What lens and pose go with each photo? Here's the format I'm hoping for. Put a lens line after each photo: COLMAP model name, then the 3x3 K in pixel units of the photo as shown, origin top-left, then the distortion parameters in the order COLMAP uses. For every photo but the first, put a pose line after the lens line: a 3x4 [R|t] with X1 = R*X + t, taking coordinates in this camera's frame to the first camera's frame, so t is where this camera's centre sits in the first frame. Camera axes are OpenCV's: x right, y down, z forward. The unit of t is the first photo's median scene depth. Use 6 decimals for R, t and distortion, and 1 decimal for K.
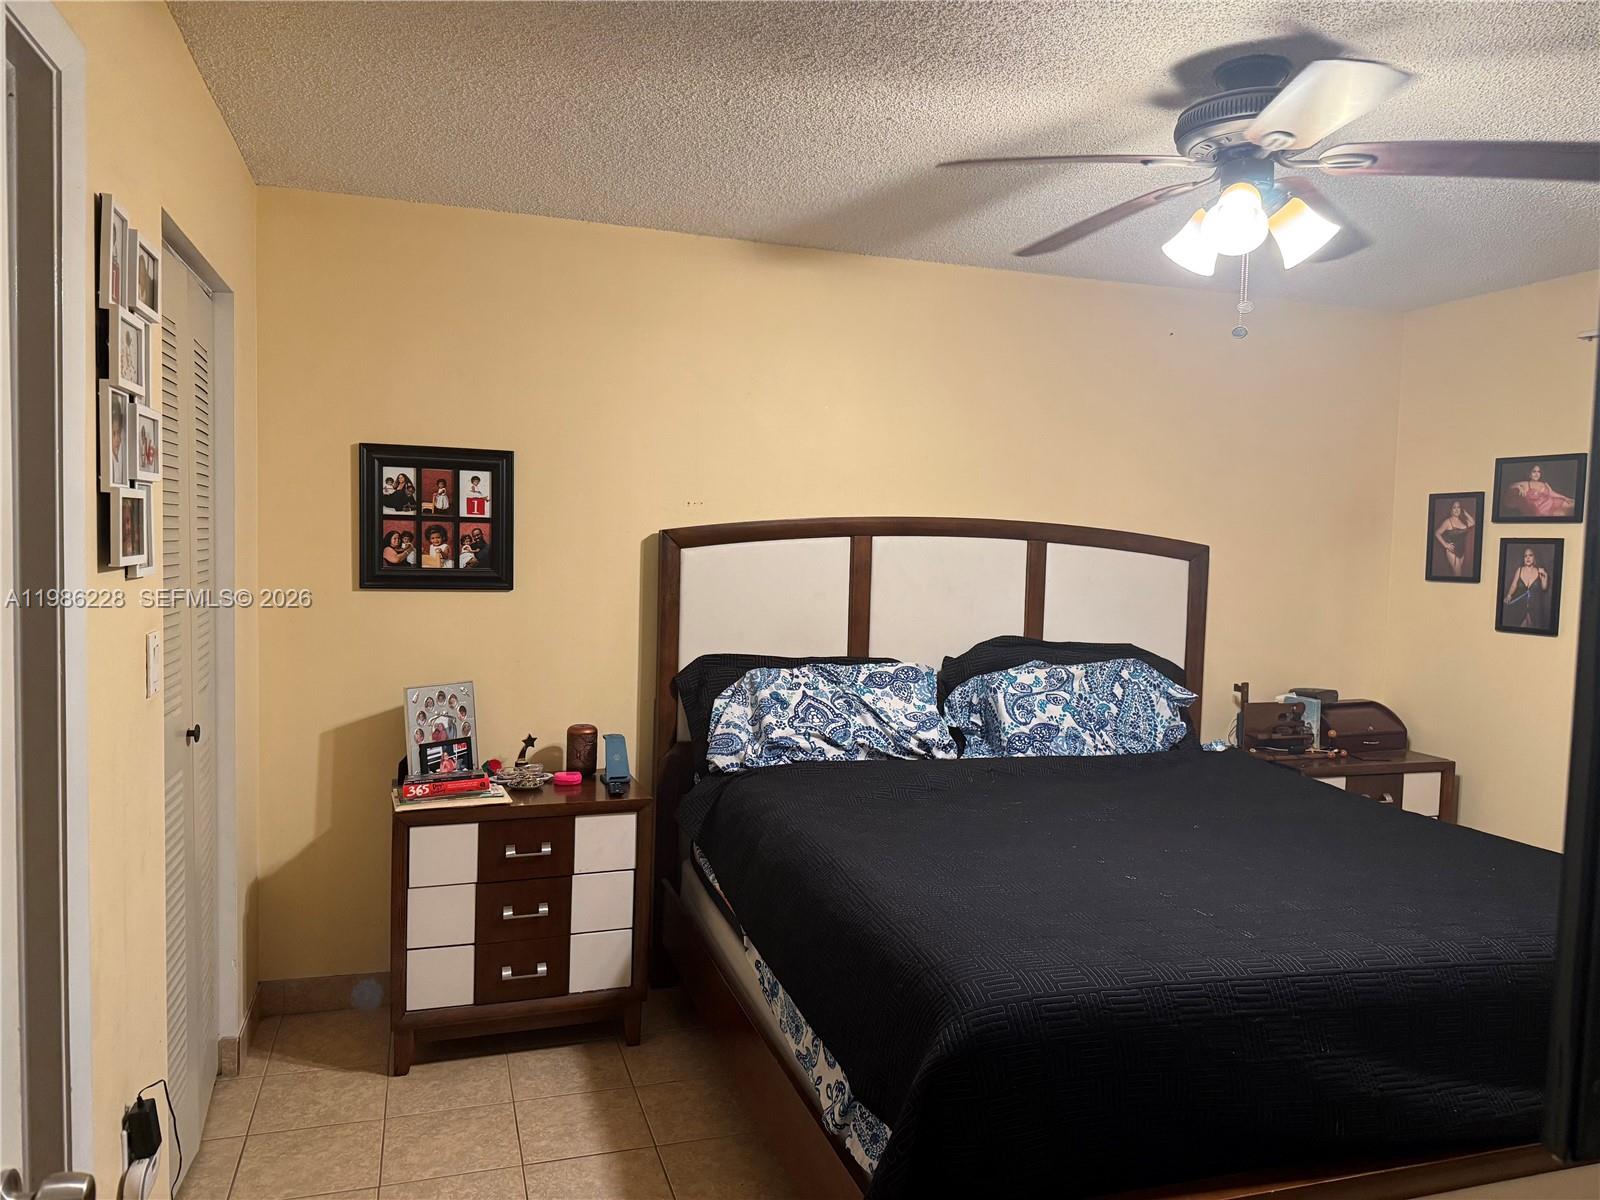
lens RADIAL K [[1127.4, 0, 808.2], [0, 1127.4, 595.6], [0, 0, 1]] dist [0.110225, -0.125184]
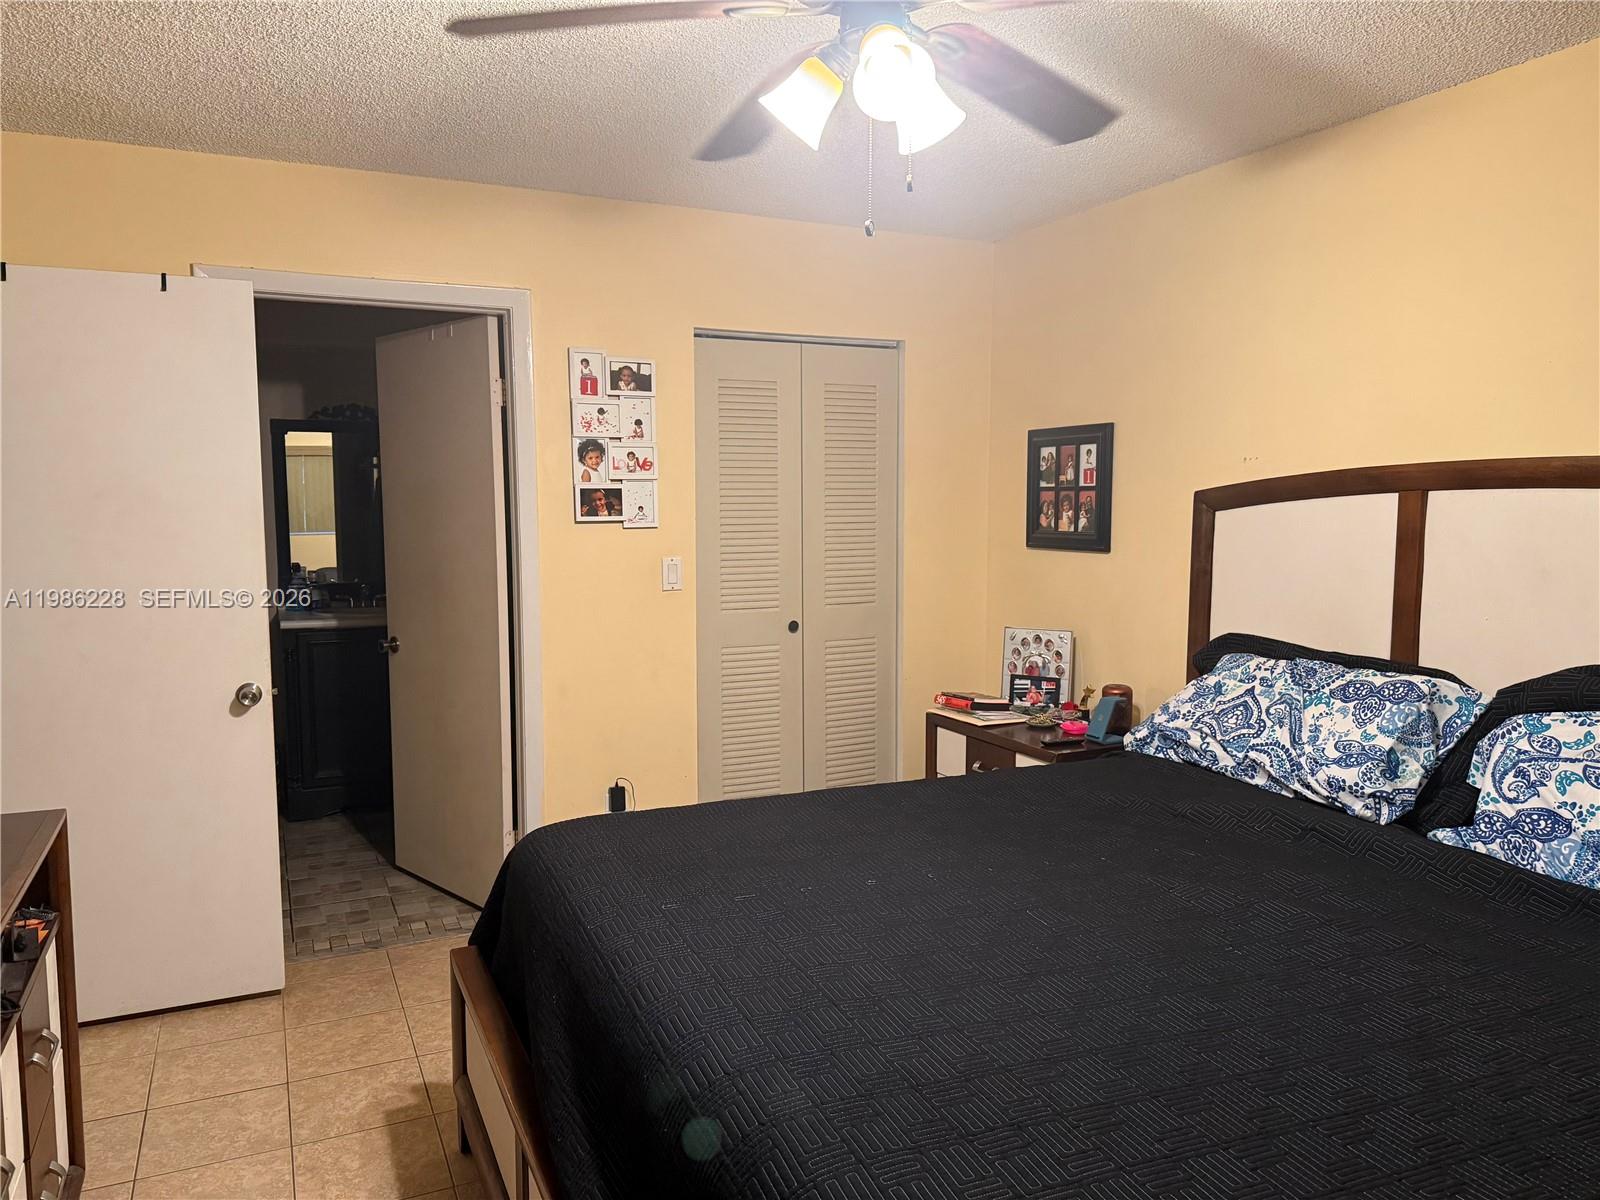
lens RADIAL K [[1127.4, 0, 808.2], [0, 1127.4, 595.6], [0, 0, 1]] dist [0.110225, -0.125184]
pose [[0.126116, 0.063294, -0.989994, 0.789271], [-0.041855, 0.997413, 0.058436, -0.015336], [0.991132, 0.034066, 0.128439, 0.591572]]
